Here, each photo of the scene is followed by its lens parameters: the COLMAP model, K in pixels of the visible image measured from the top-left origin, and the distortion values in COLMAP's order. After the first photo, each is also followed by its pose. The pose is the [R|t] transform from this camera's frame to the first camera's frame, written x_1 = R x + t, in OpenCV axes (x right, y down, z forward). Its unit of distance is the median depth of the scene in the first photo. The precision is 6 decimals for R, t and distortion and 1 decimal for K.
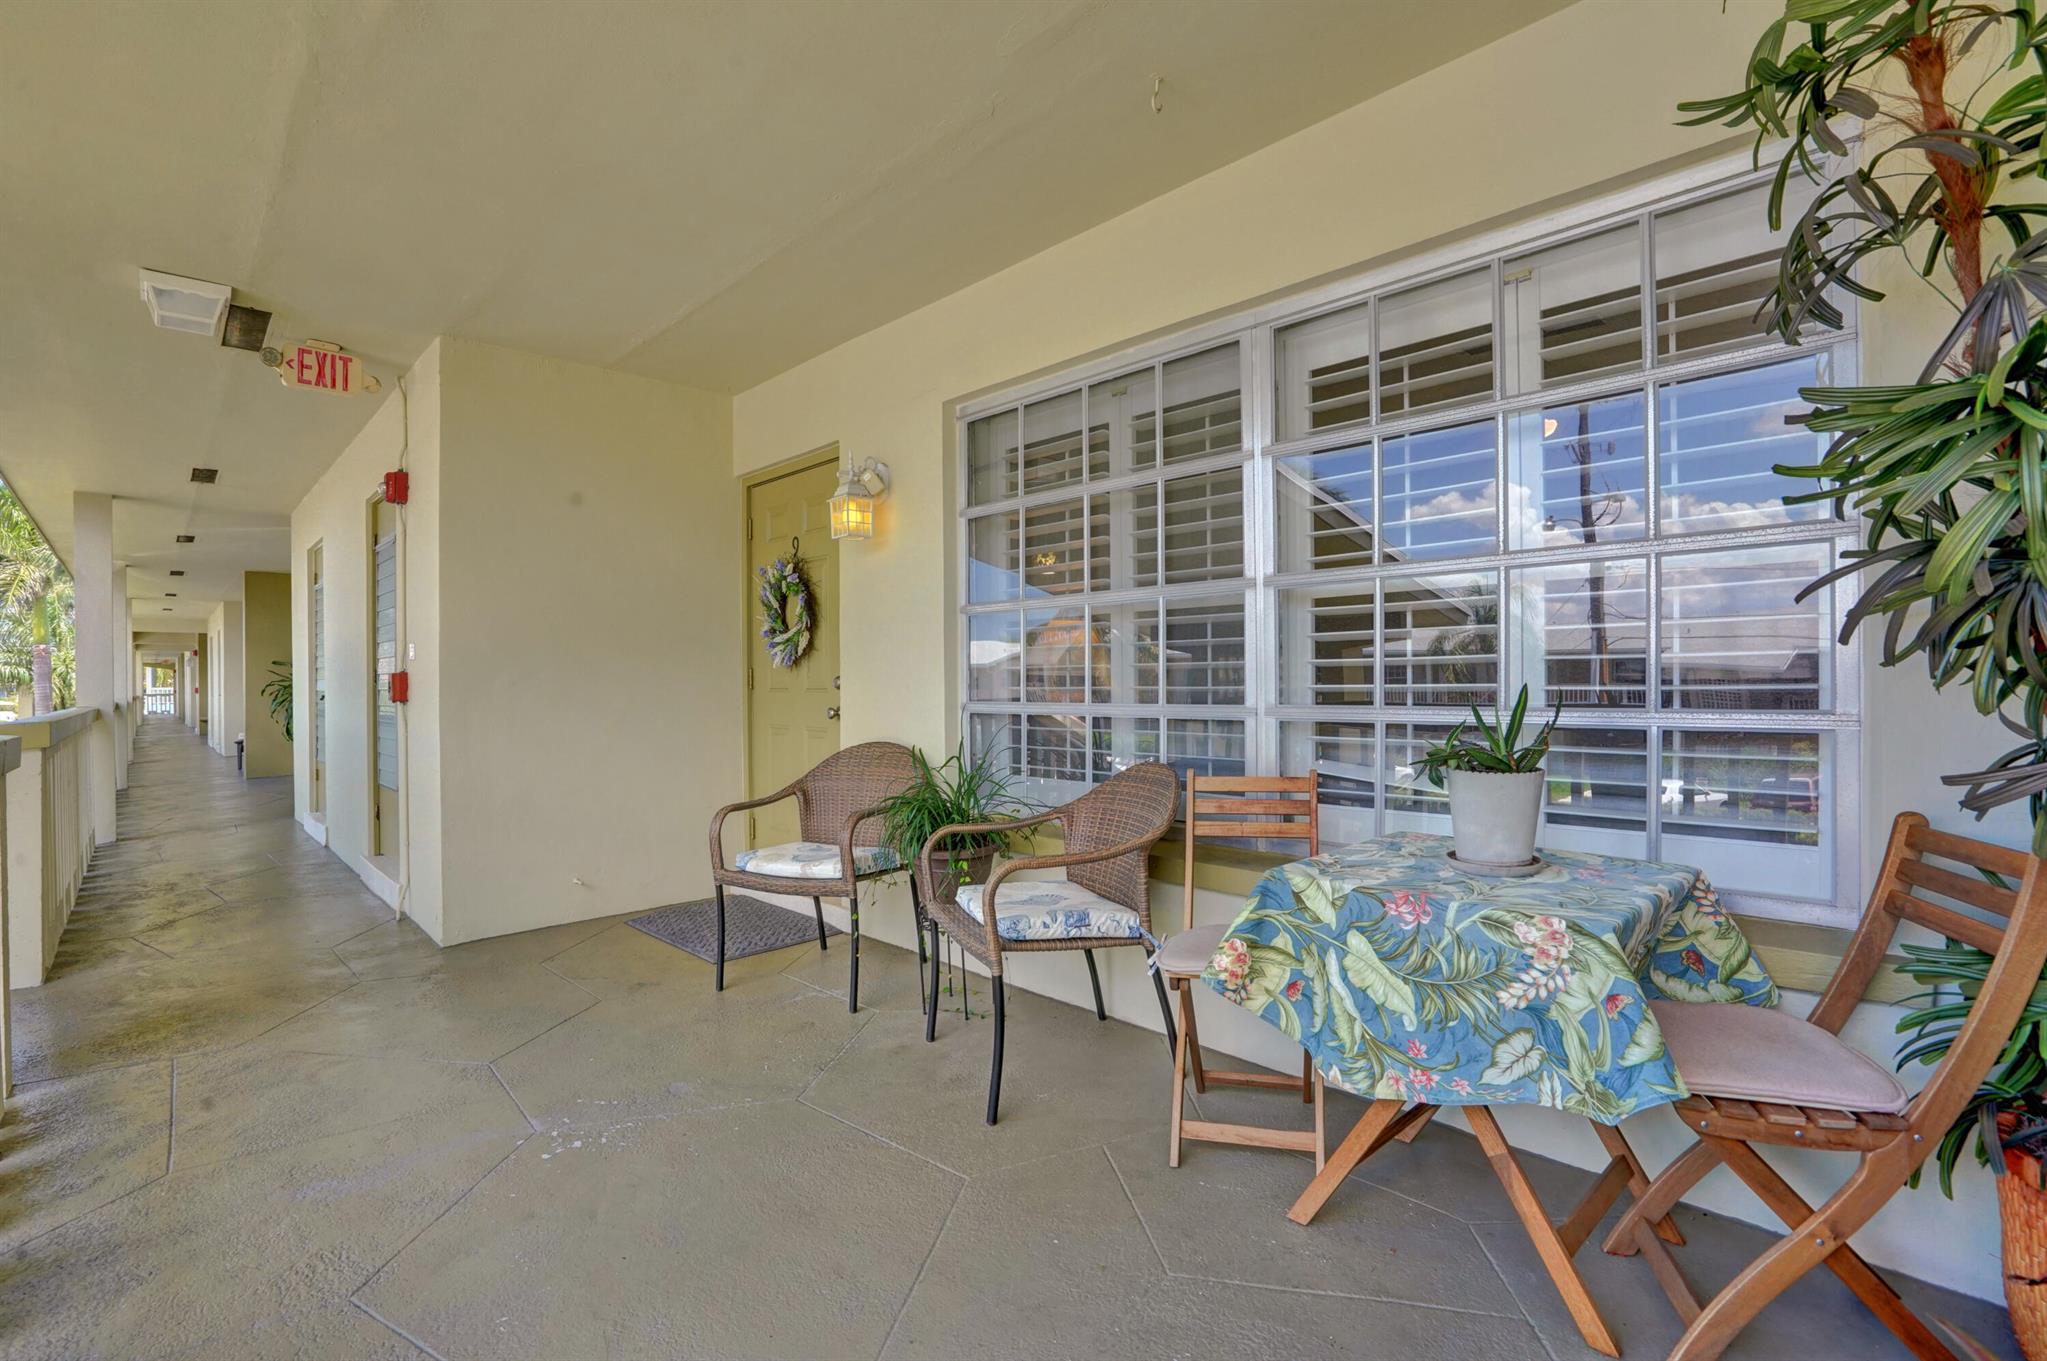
lens RADIAL K [[961.4, 0, 1020.5], [0, 961.4, 662.3], [0, 0, 1]] dist [-0.032312, 0.010766]
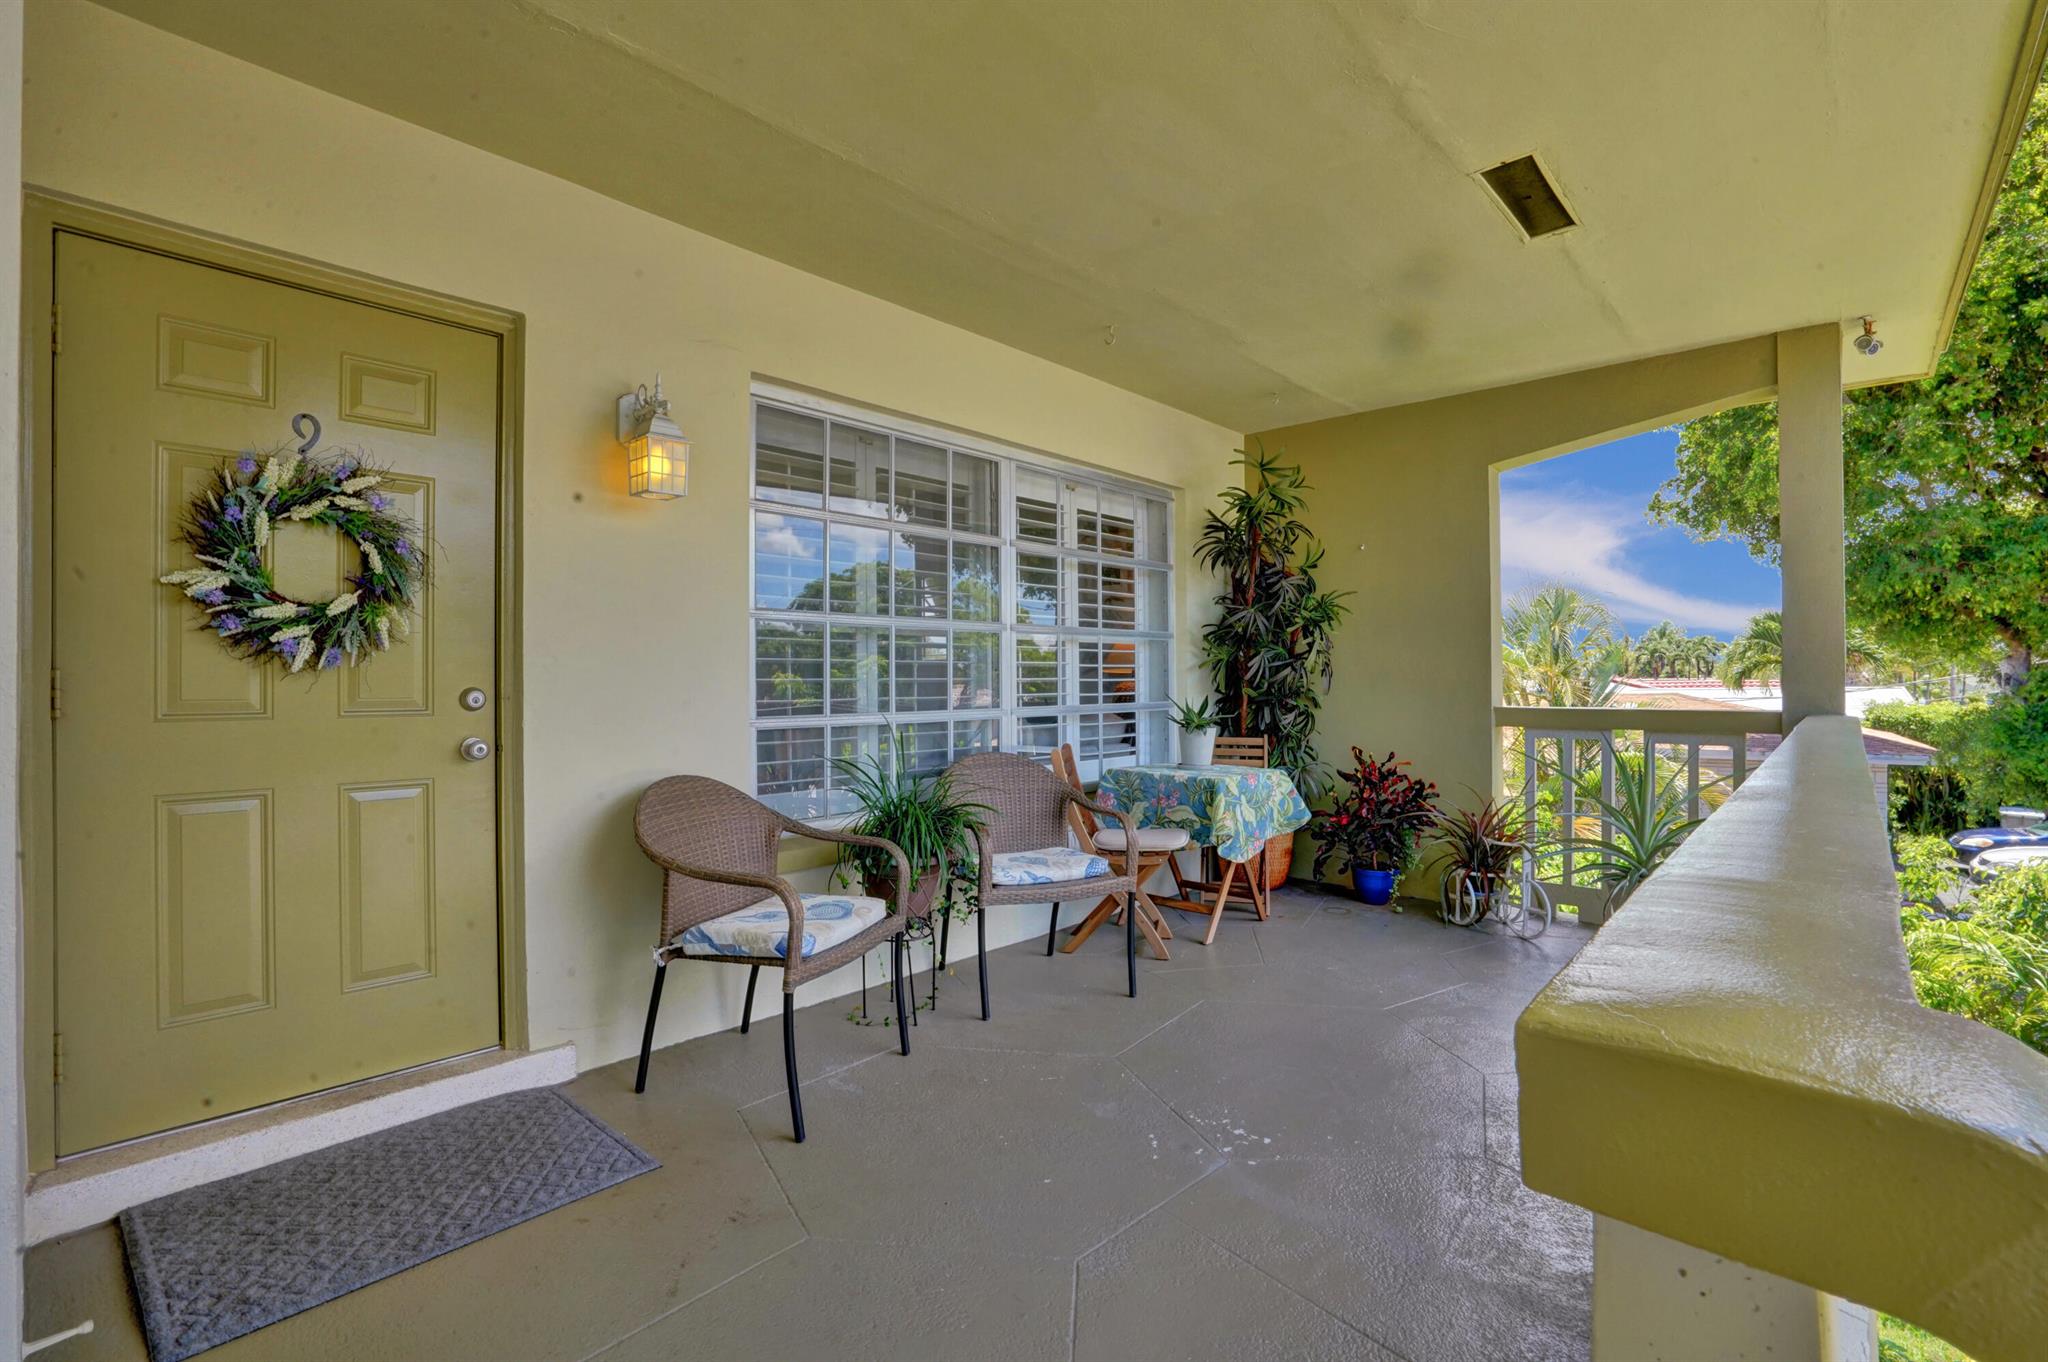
lens RADIAL K [[961.8, 0, 1019.6], [0, 961.8, 676.0], [0, 0, 1]] dist [-0.032312, 0.010766]
pose [[-0.059461, 0.015545, 0.998110, -1.445280], [-0.004895, 0.999862, -0.015864, 0.021767], [-0.998219, -0.005829, -0.059377, 1.229422]]
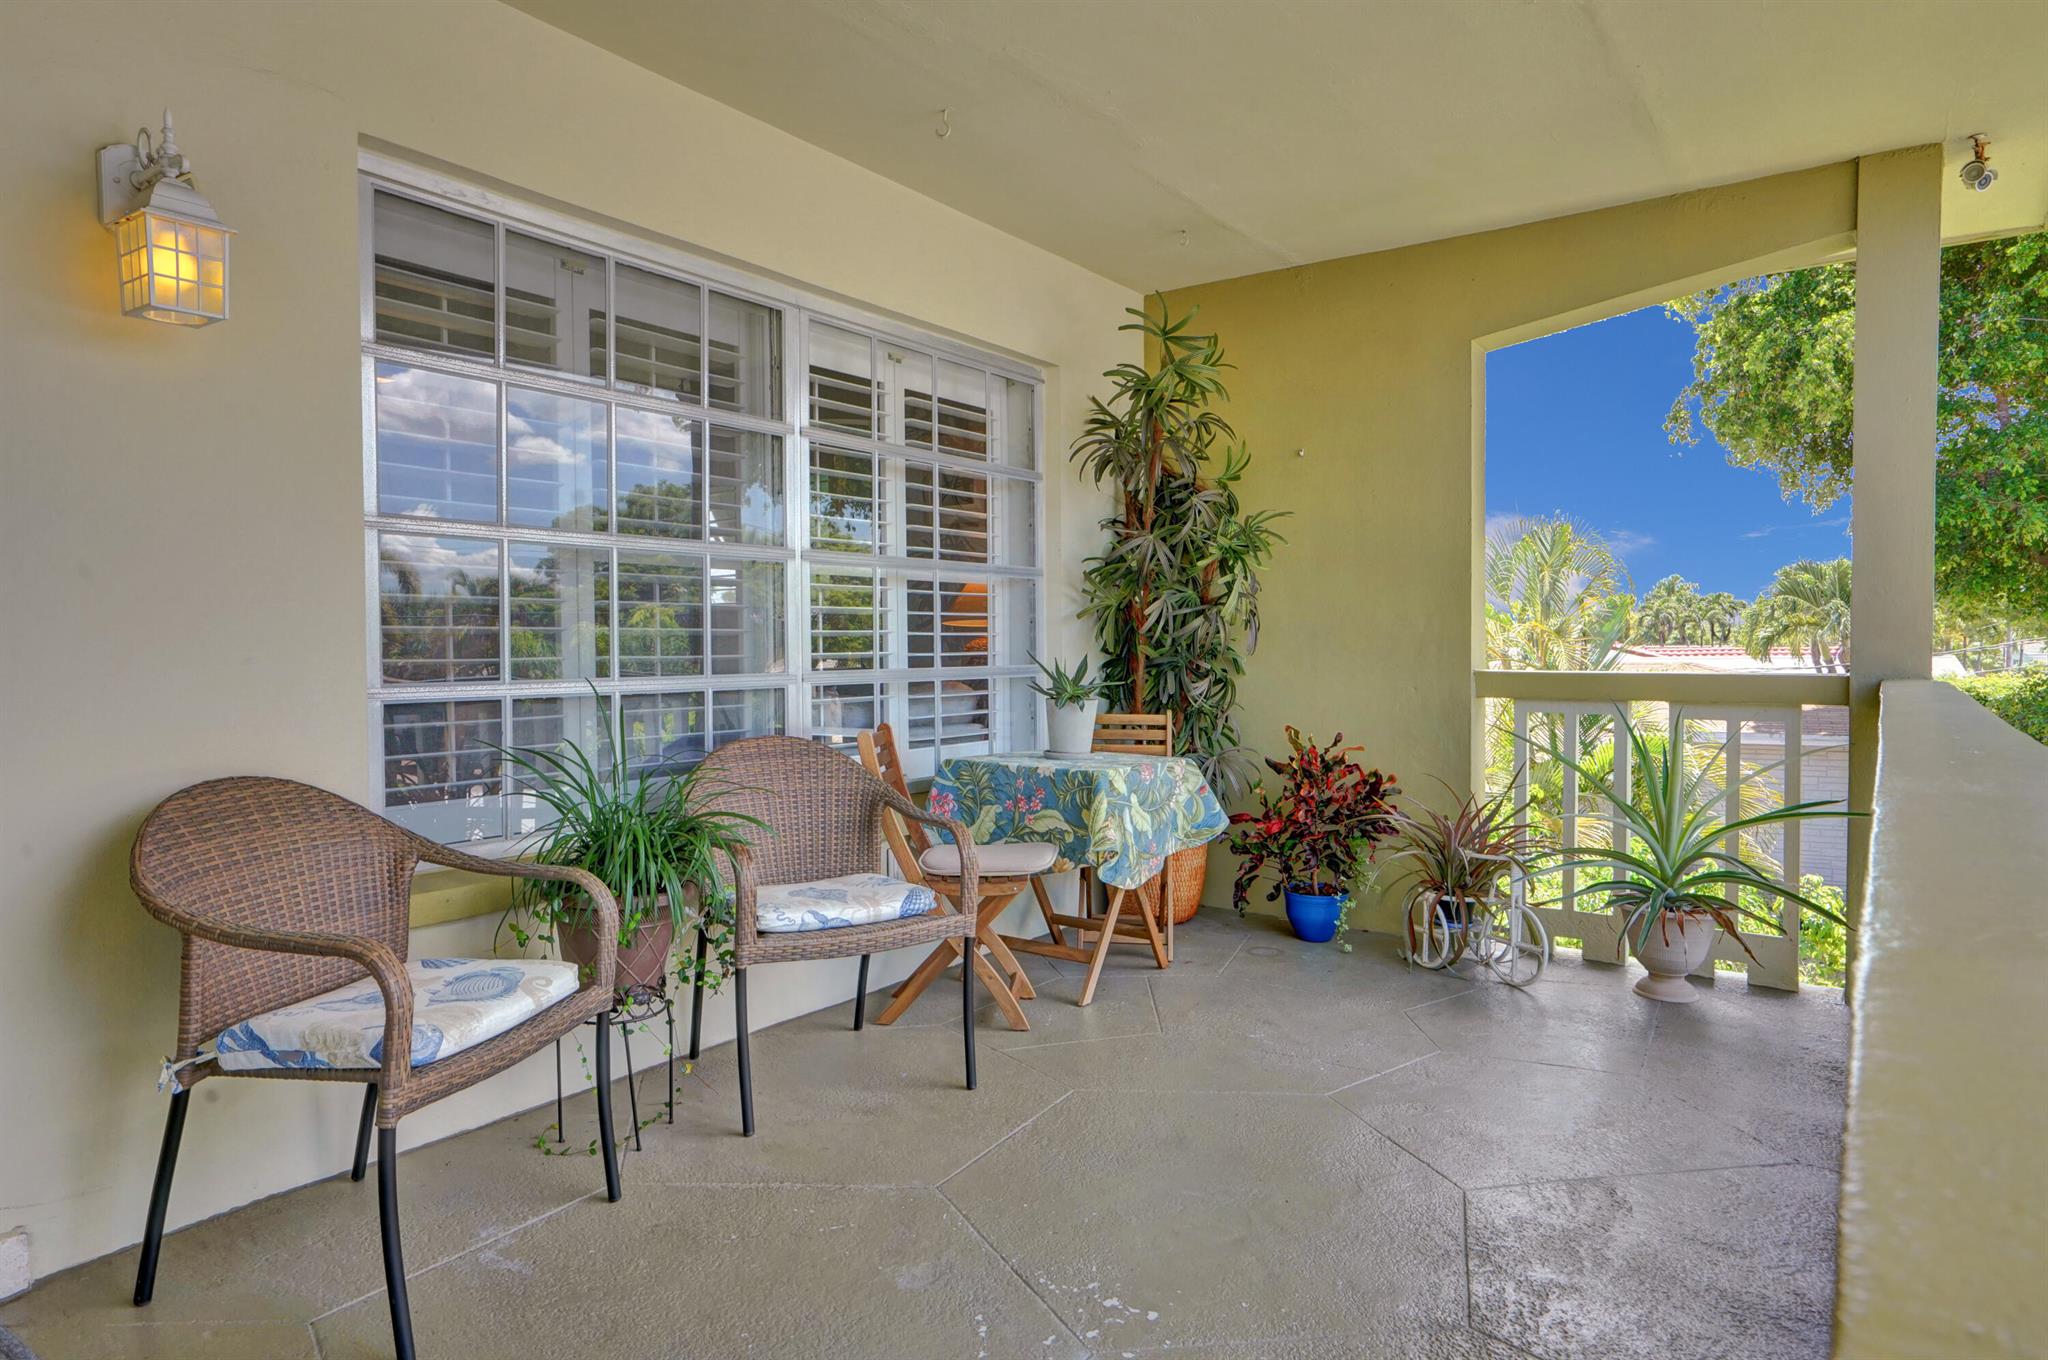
lens RADIAL K [[1243.6, 0, 1027.3], [0, 1243.6, 675.7], [0, 0, 1]] dist [0.025082, 0.004103]
pose [[-0.181107, -0.009659, 0.983416, -1.289815], [-0.003059, 0.999952, 0.009259, 0.040190], [-0.983459, -0.001331, -0.181128, 1.151212]]
